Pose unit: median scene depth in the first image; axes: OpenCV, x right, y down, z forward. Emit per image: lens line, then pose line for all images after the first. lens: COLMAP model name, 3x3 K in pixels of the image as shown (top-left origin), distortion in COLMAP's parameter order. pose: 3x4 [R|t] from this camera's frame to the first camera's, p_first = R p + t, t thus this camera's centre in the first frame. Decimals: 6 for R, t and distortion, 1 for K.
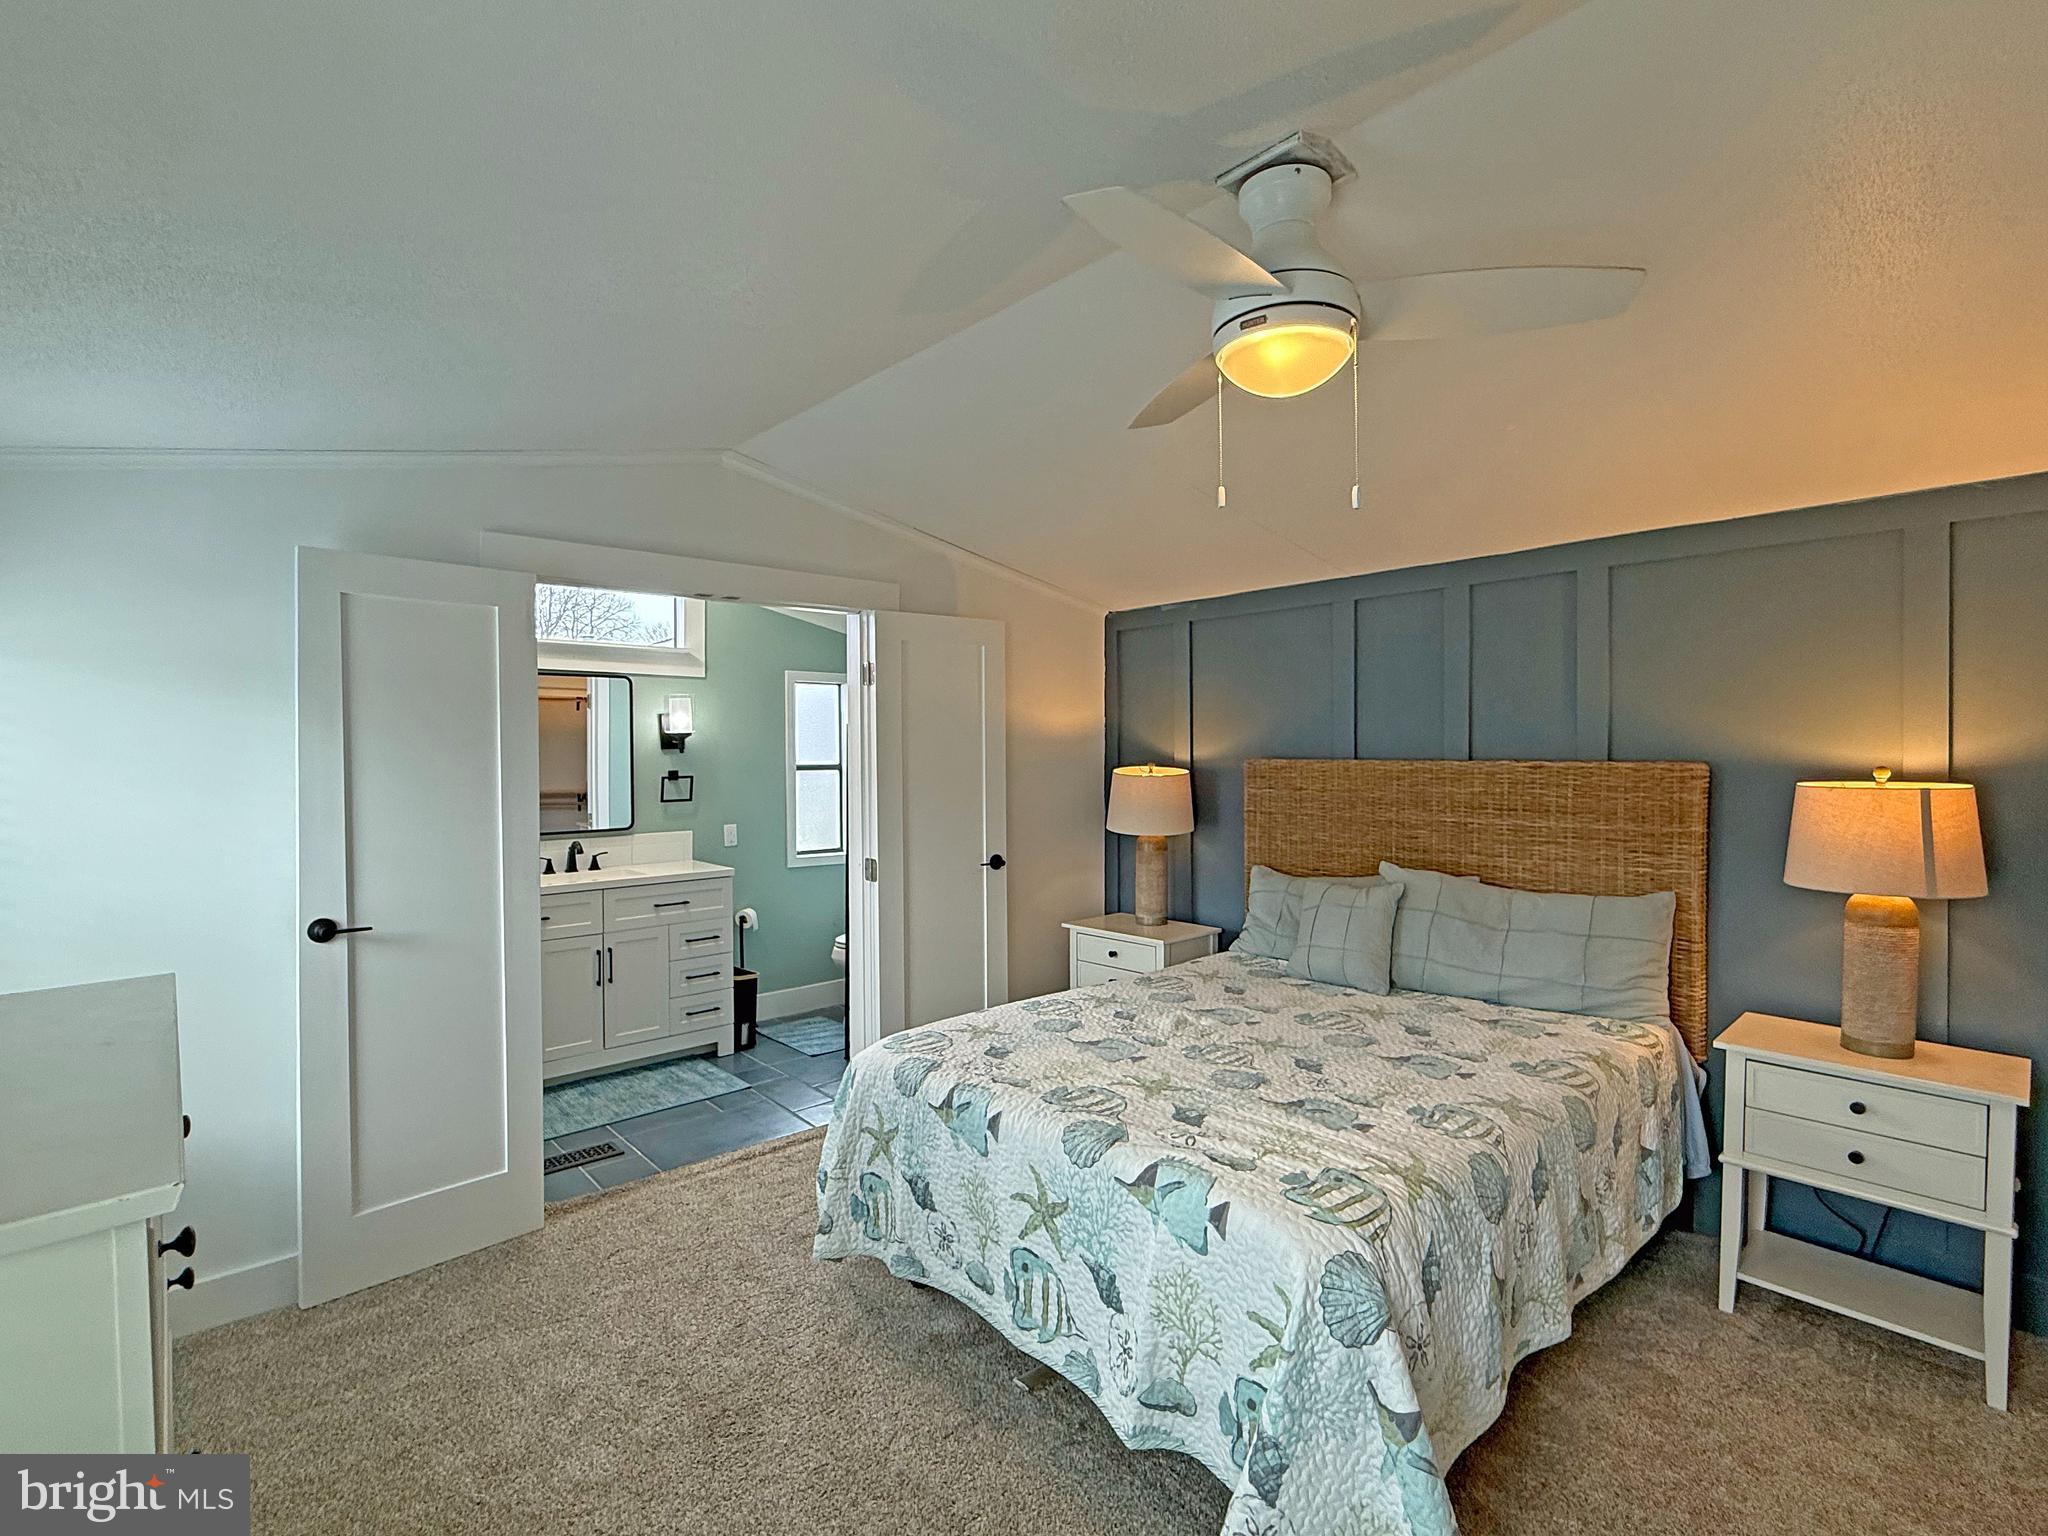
lens RADIAL K [[970.1, 0, 1024.0], [0, 970.1, 768.0], [0, 0, 1]] dist [-0.001329, -0.000216]
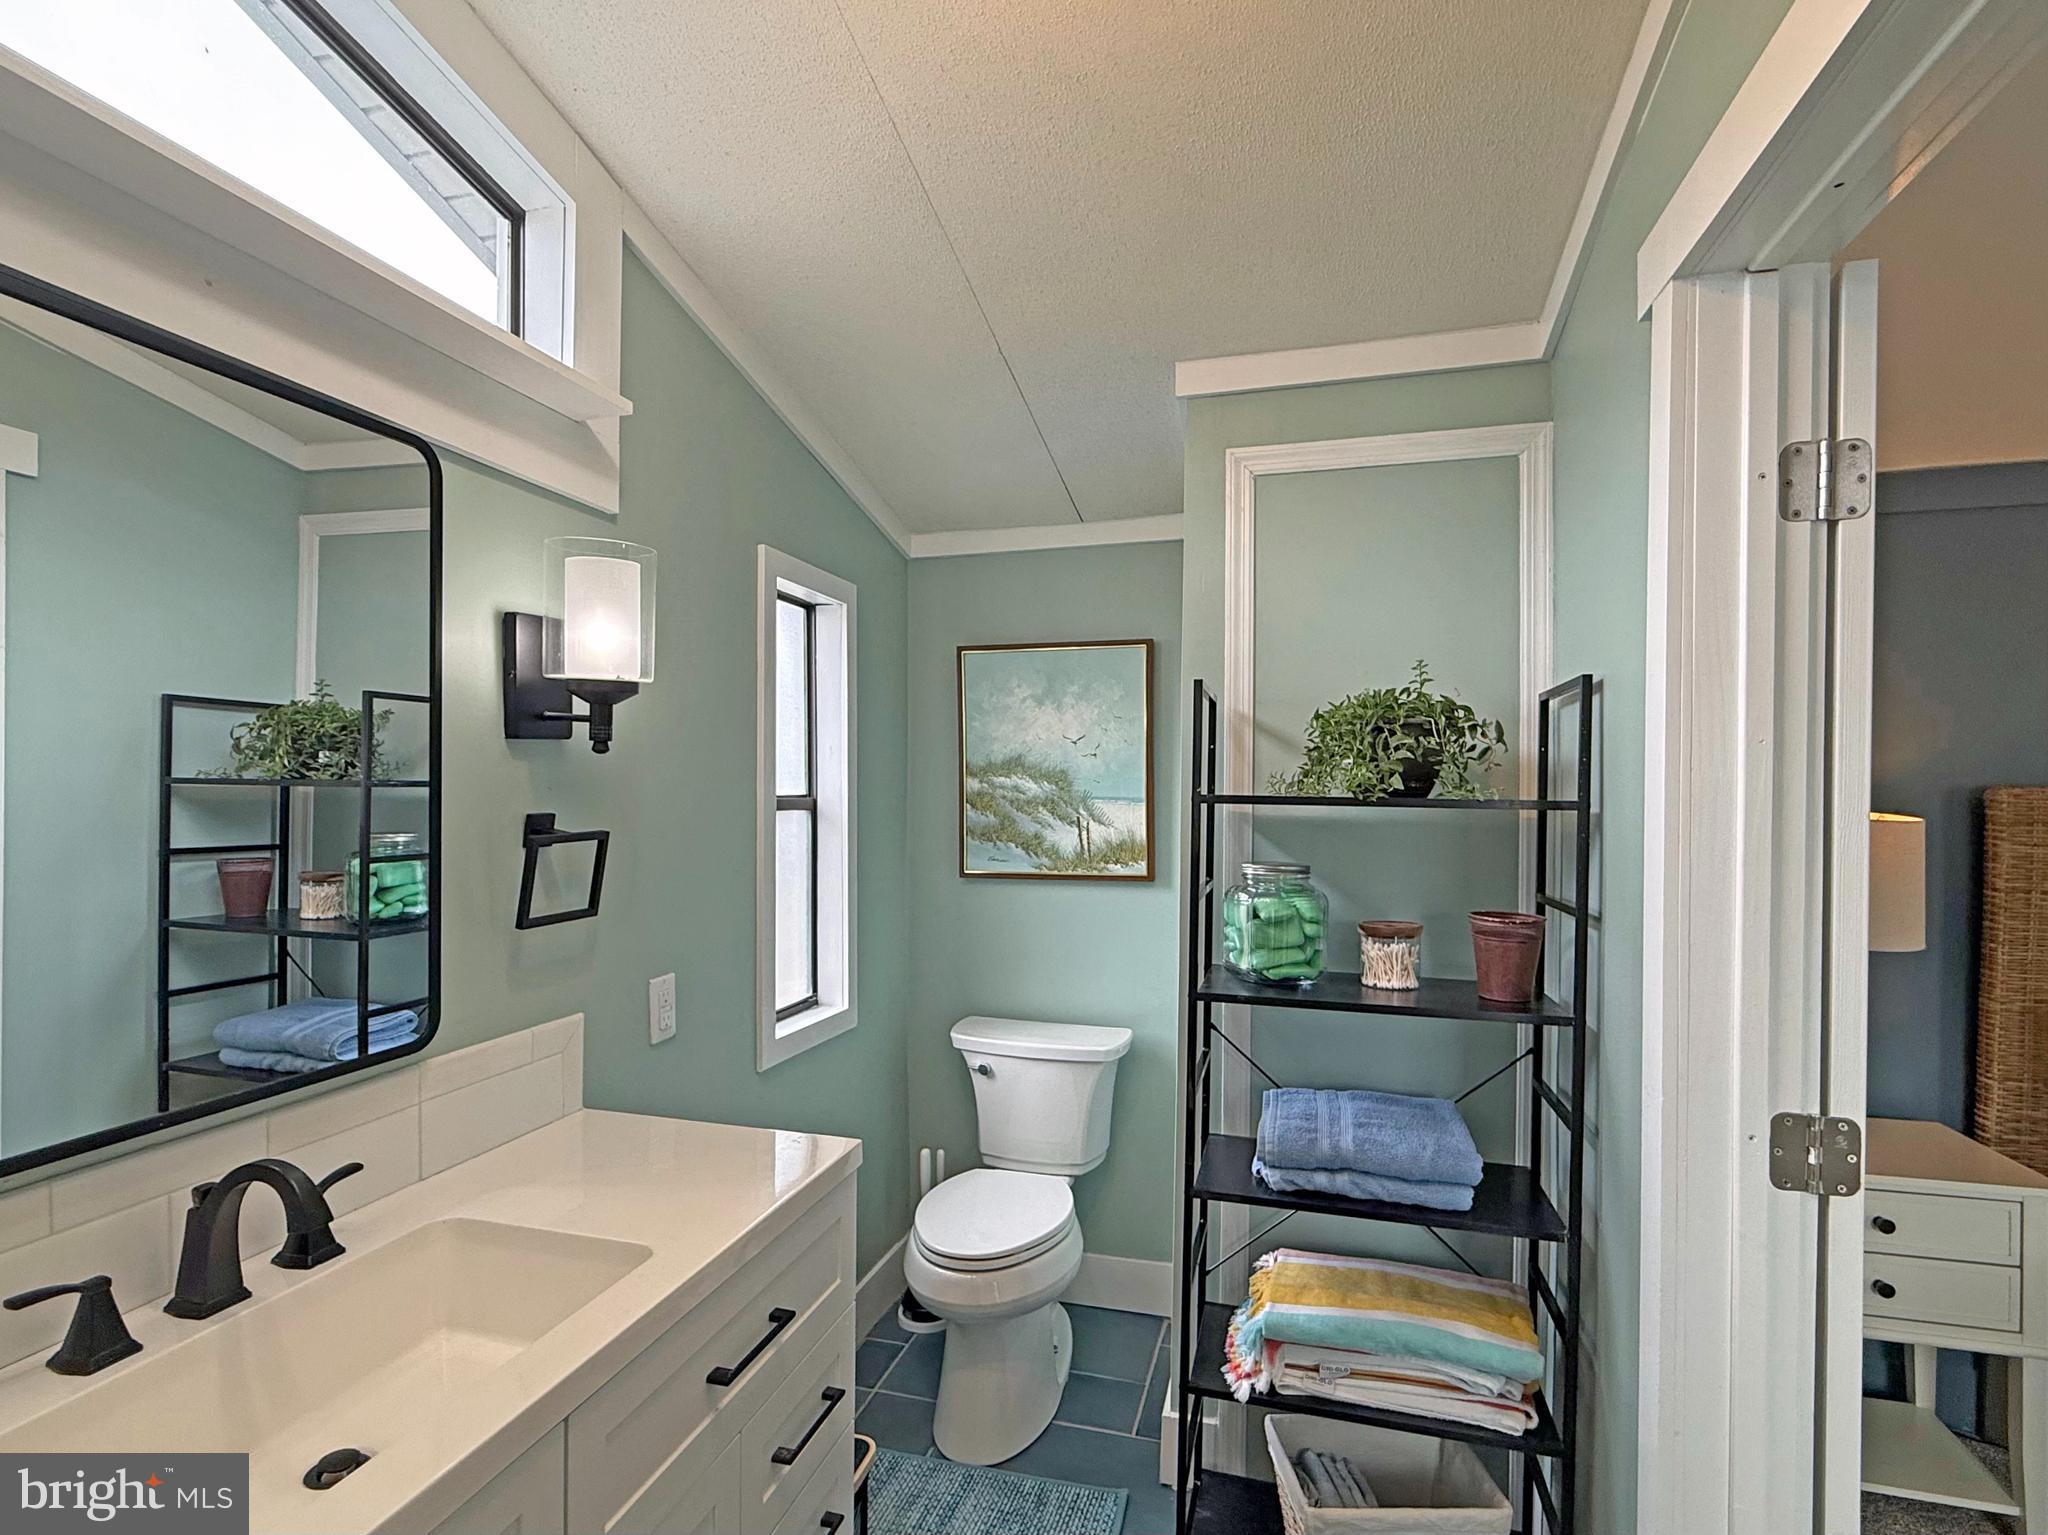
lens RADIAL K [[1034.4, 0, 1036.0], [0, 1034.4, 791.2], [0, 0, 1]] dist [-0.000599, -0.000060]
pose [[0.839389, 0.010642, 0.543427, -0.496332], [-0.004562, 0.999911, -0.012536, -0.000881], [-0.543512, 0.008044, 0.839363, 0.812554]]
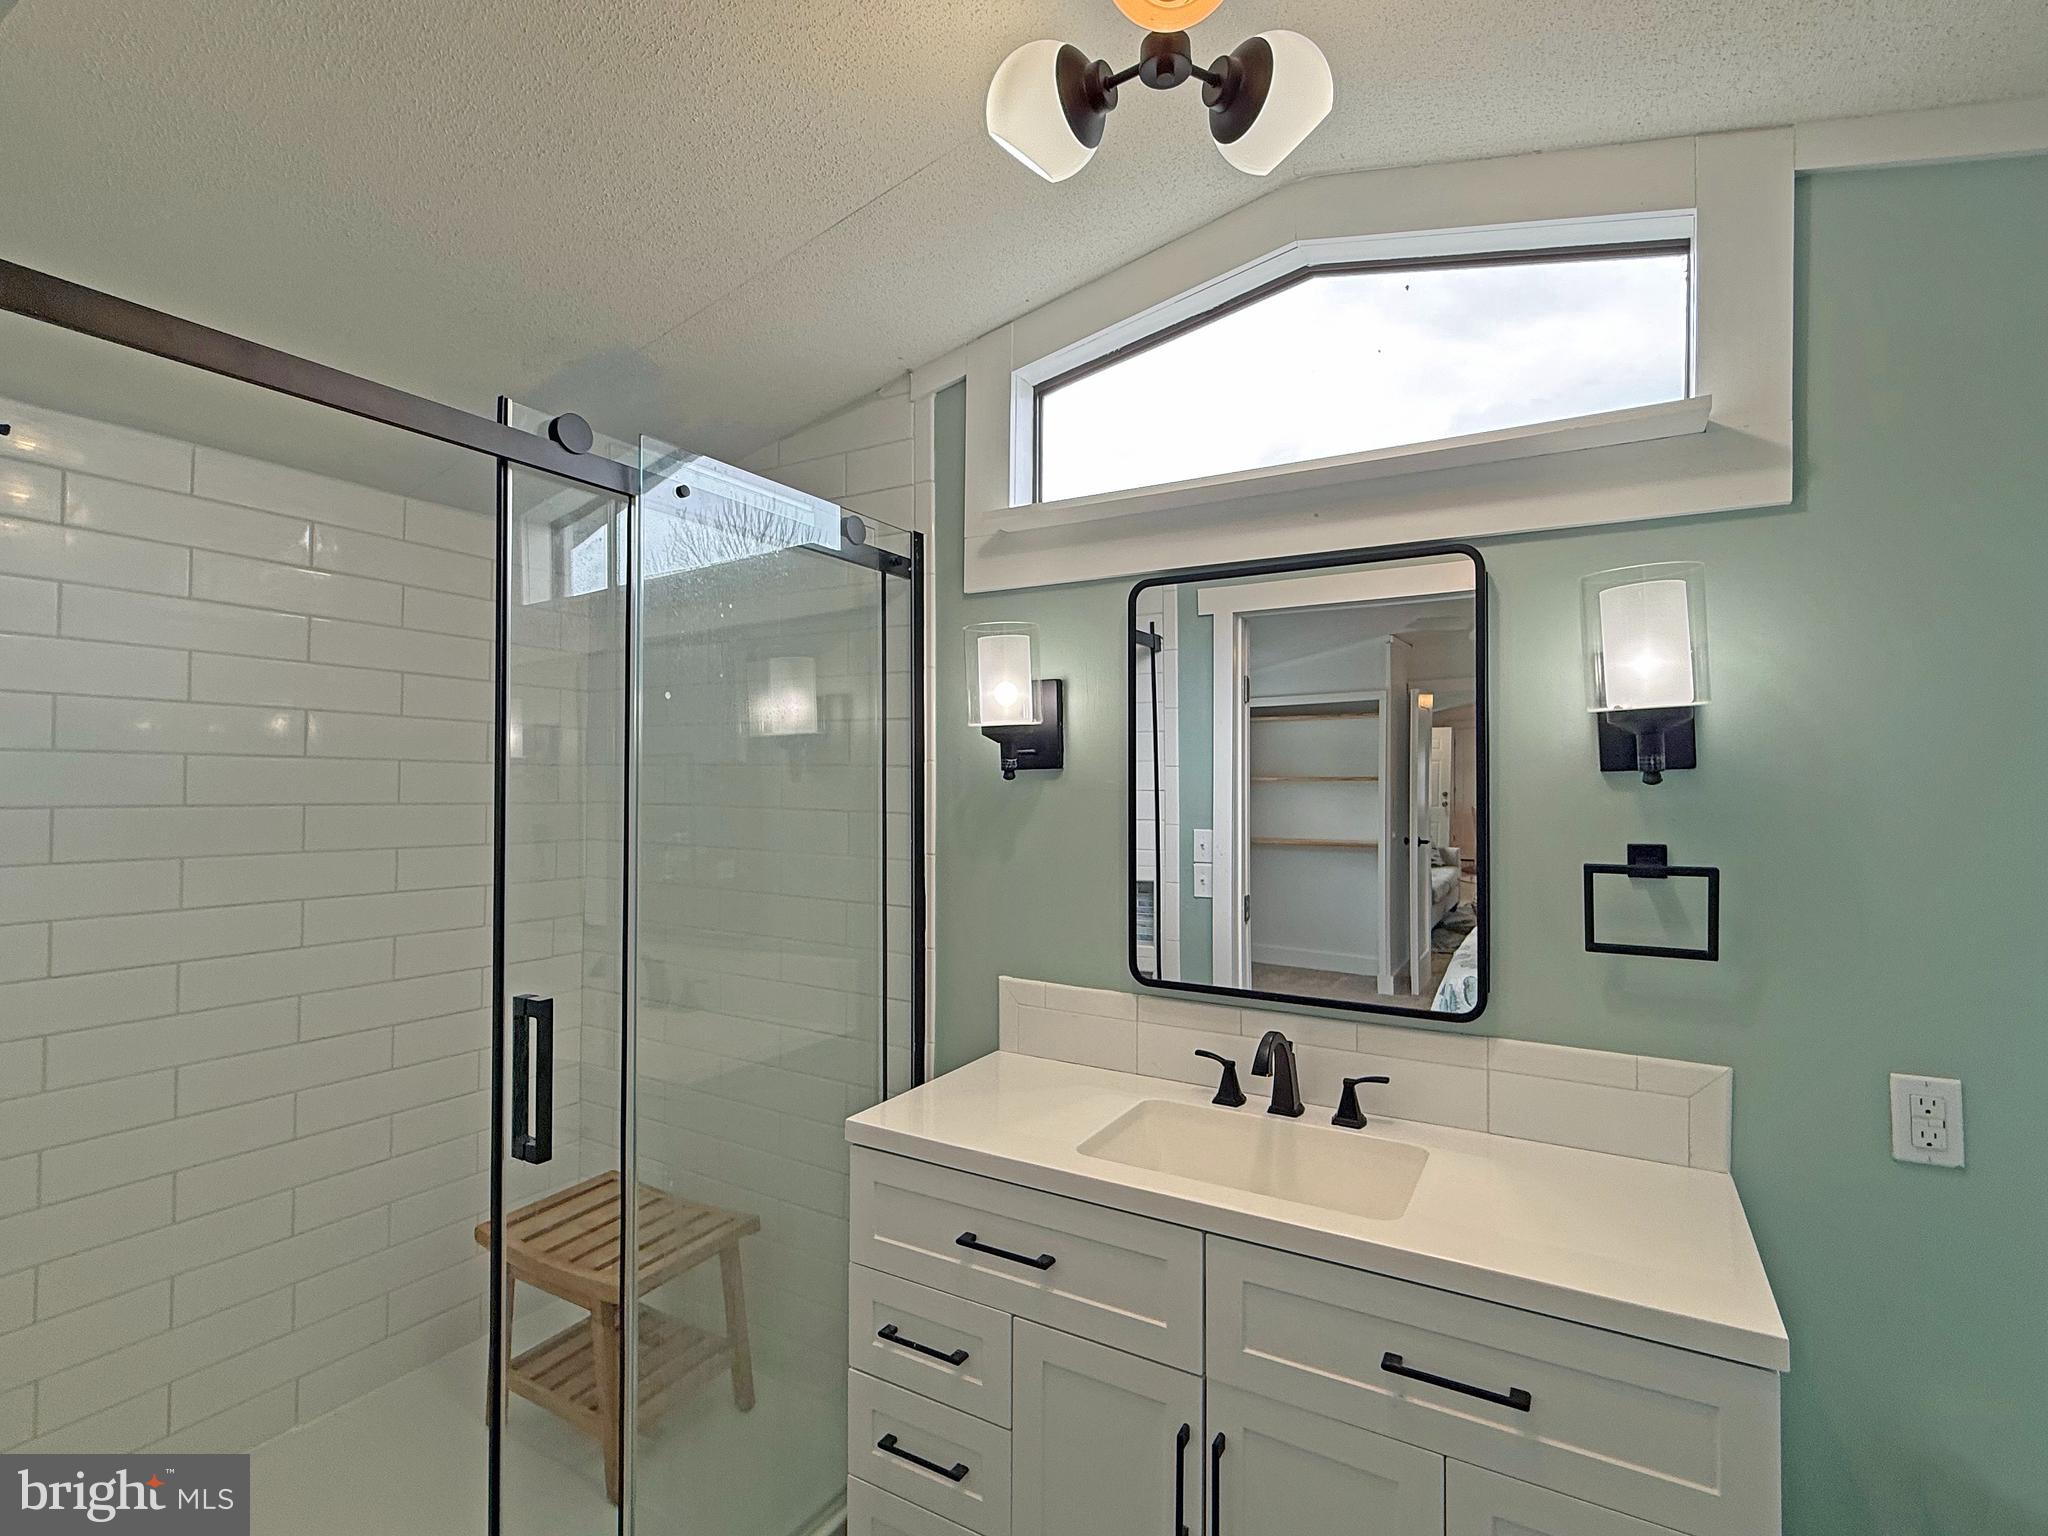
lens RADIAL K [[970.1, 0, 1024.0], [0, 970.1, 768.0], [0, 0, 1]] dist [-0.001329, -0.000216]
pose [[0.281416, -0.015734, -0.959457, -0.166648], [-0.022880, 0.999471, -0.023101, -0.011153], [0.959313, 0.028453, 0.280907, 0.907138]]
